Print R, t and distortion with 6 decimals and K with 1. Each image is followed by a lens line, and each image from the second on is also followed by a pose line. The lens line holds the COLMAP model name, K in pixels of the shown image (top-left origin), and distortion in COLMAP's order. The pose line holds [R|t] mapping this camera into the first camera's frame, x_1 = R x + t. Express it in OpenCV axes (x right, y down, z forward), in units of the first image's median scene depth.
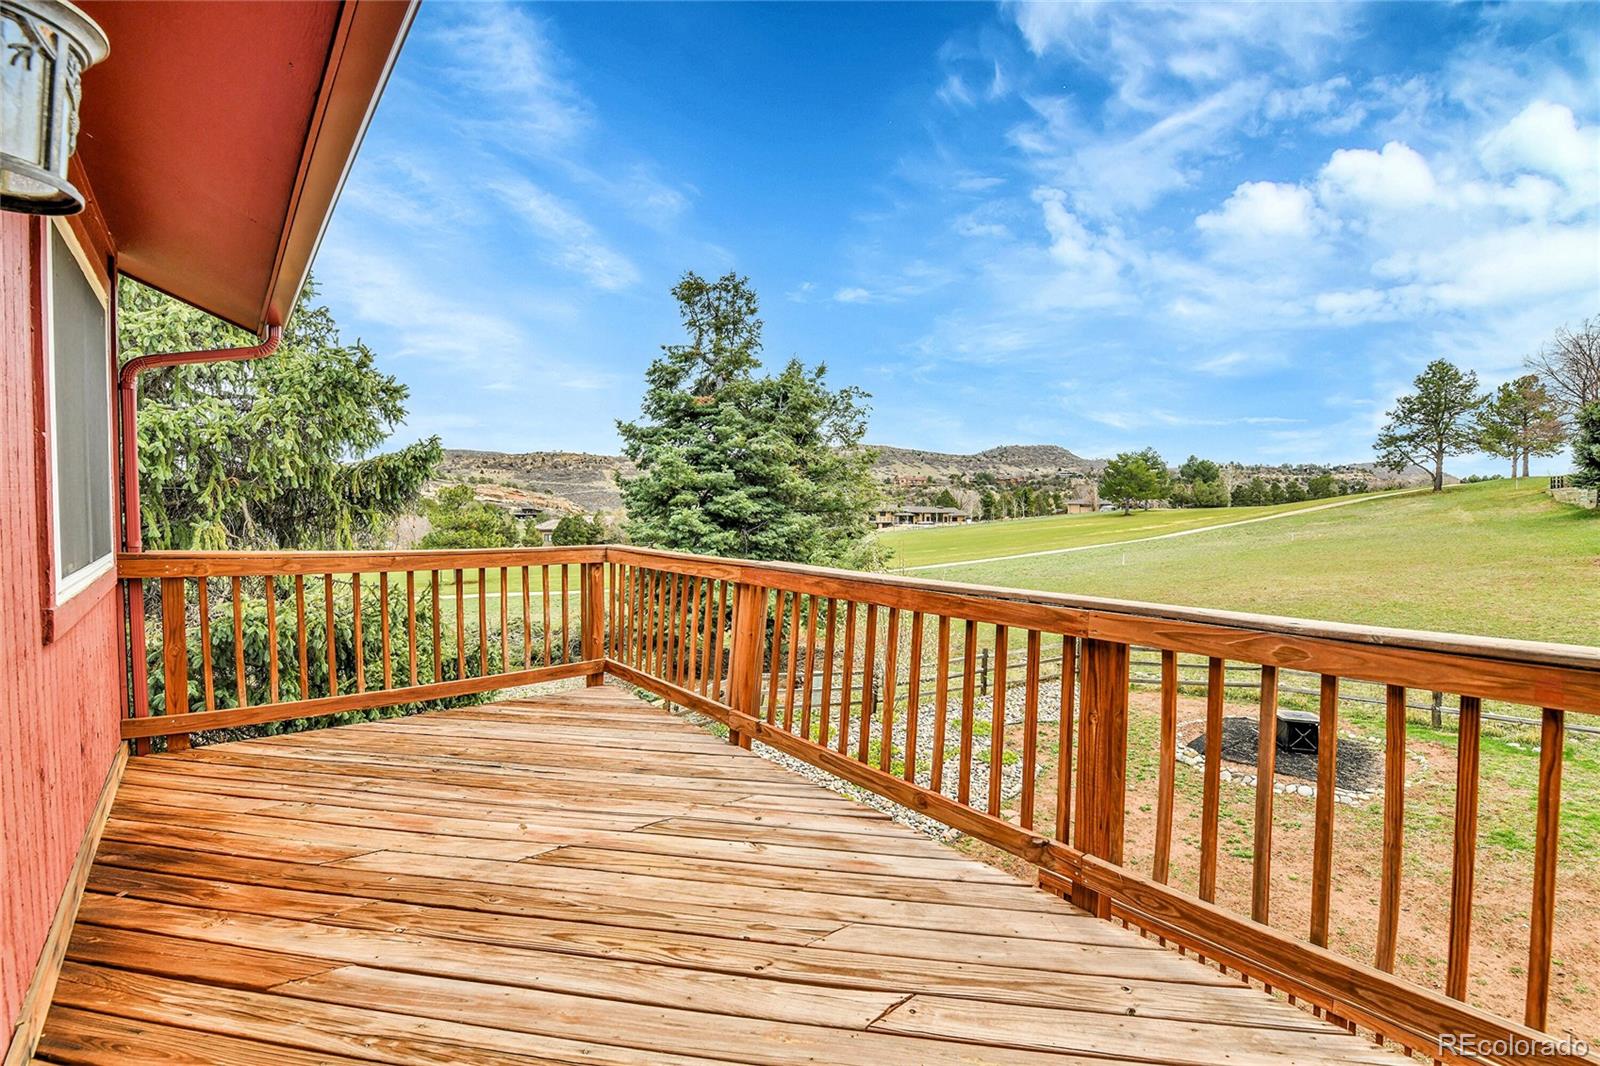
lens RADIAL K [[726.7, 0, 821.0], [0, 726.7, 528.9], [0, 0, 1]] dist [-0.000831, -0.006589]
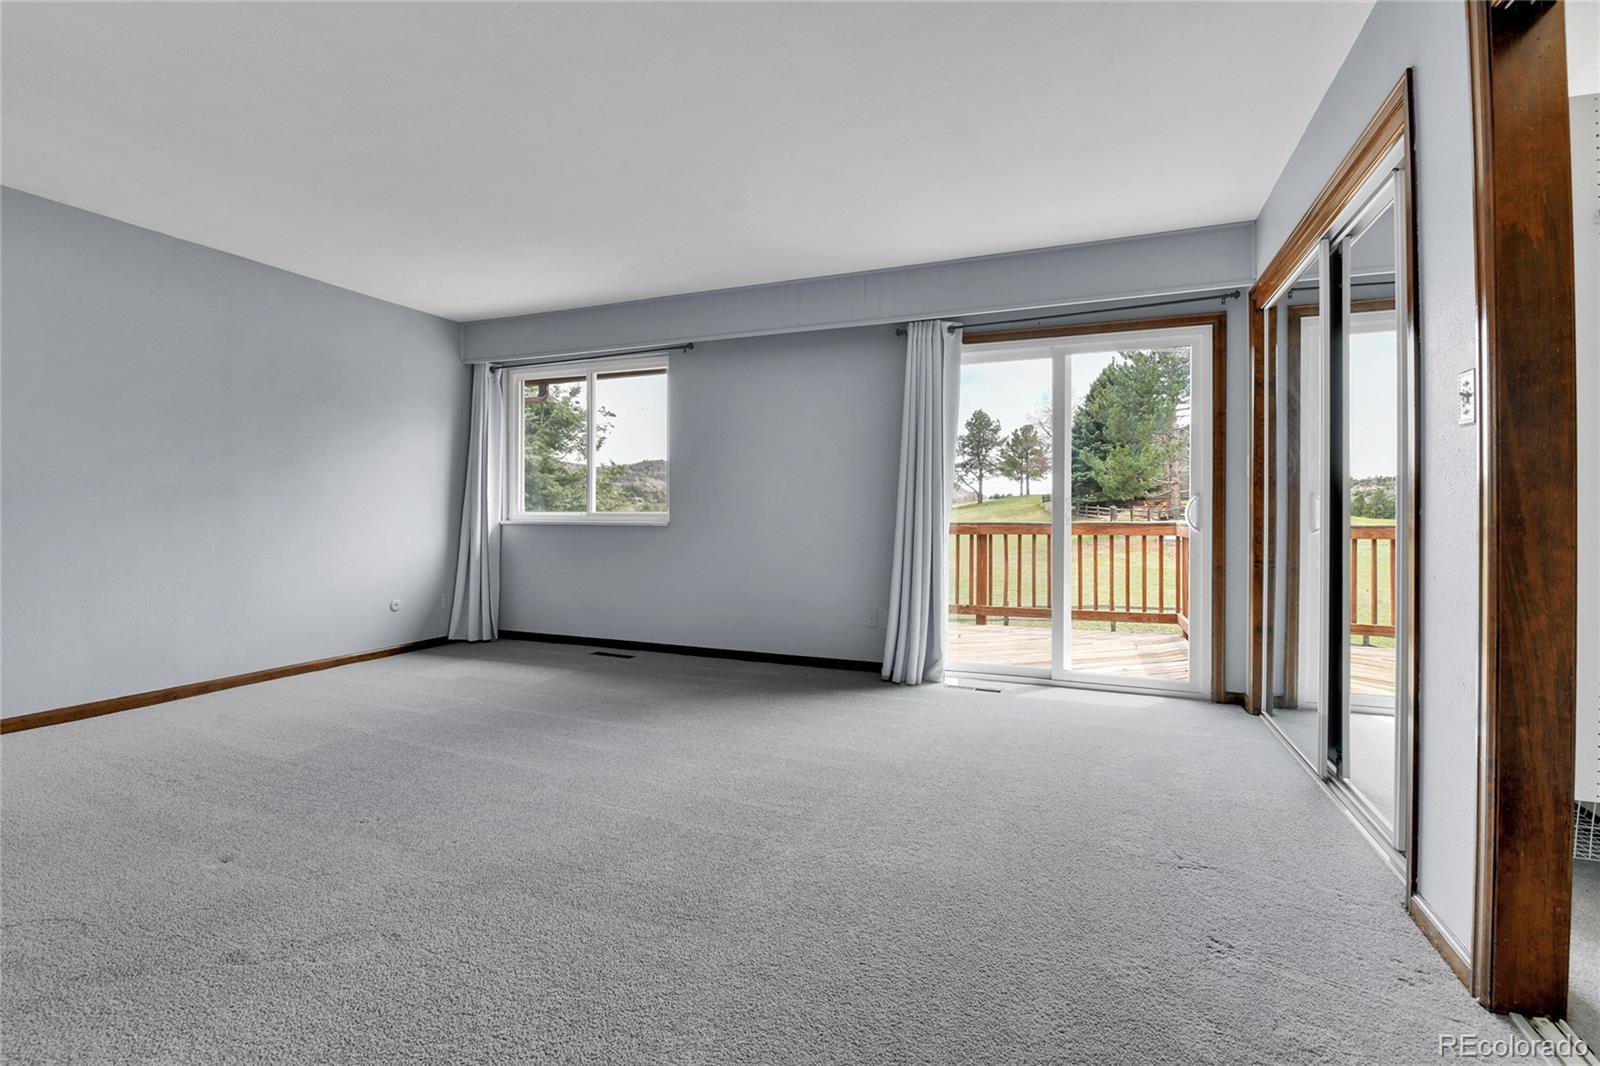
lens RADIAL K [[726.7, 0, 821.0], [0, 726.7, 528.9], [0, 0, 1]] dist [-0.000831, -0.006589]
pose [[0.875436, -0.009717, 0.483236, -0.087731], [0.018674, 0.999731, -0.013728, 0.008316], [-0.482973, 0.021042, 0.875383, -0.070100]]
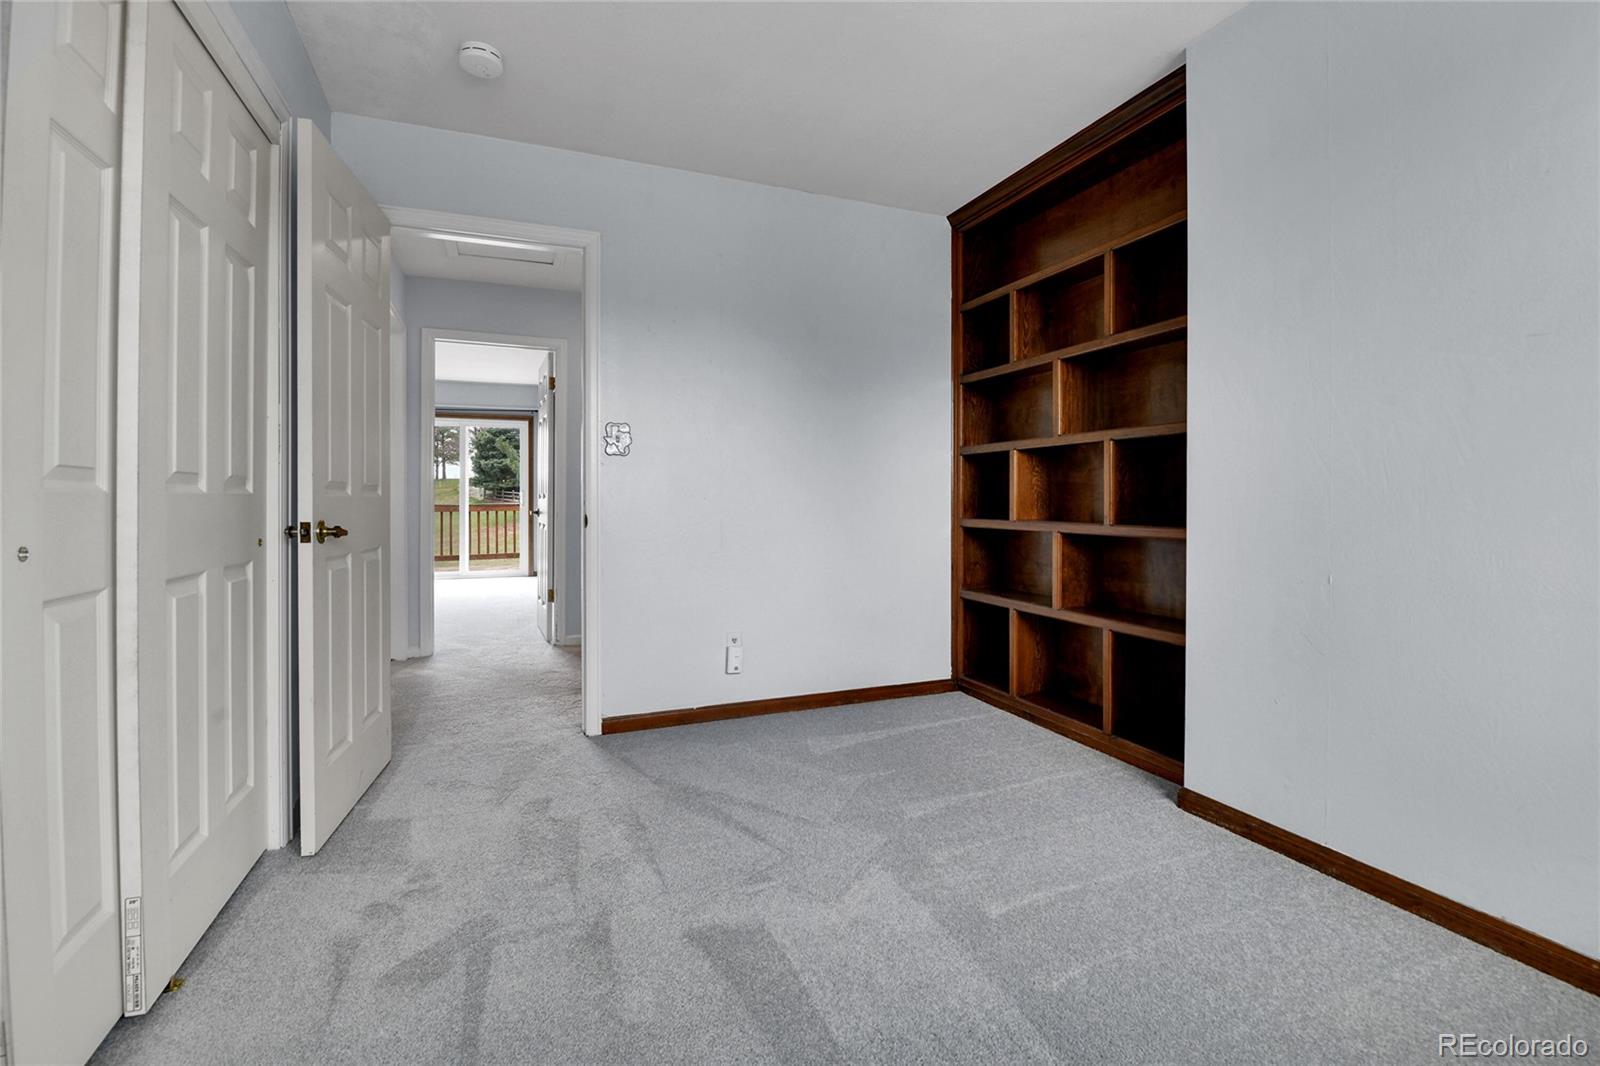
lens RADIAL K [[726.7, 0, 821.0], [0, 726.7, 528.9], [0, 0, 1]] dist [-0.000831, -0.006589]
pose [[0.307889, -0.036866, 0.950708, -0.224487], [0.027579, 0.999175, 0.029814, 0.007783], [-0.951023, 0.017040, 0.308651, -0.212662]]
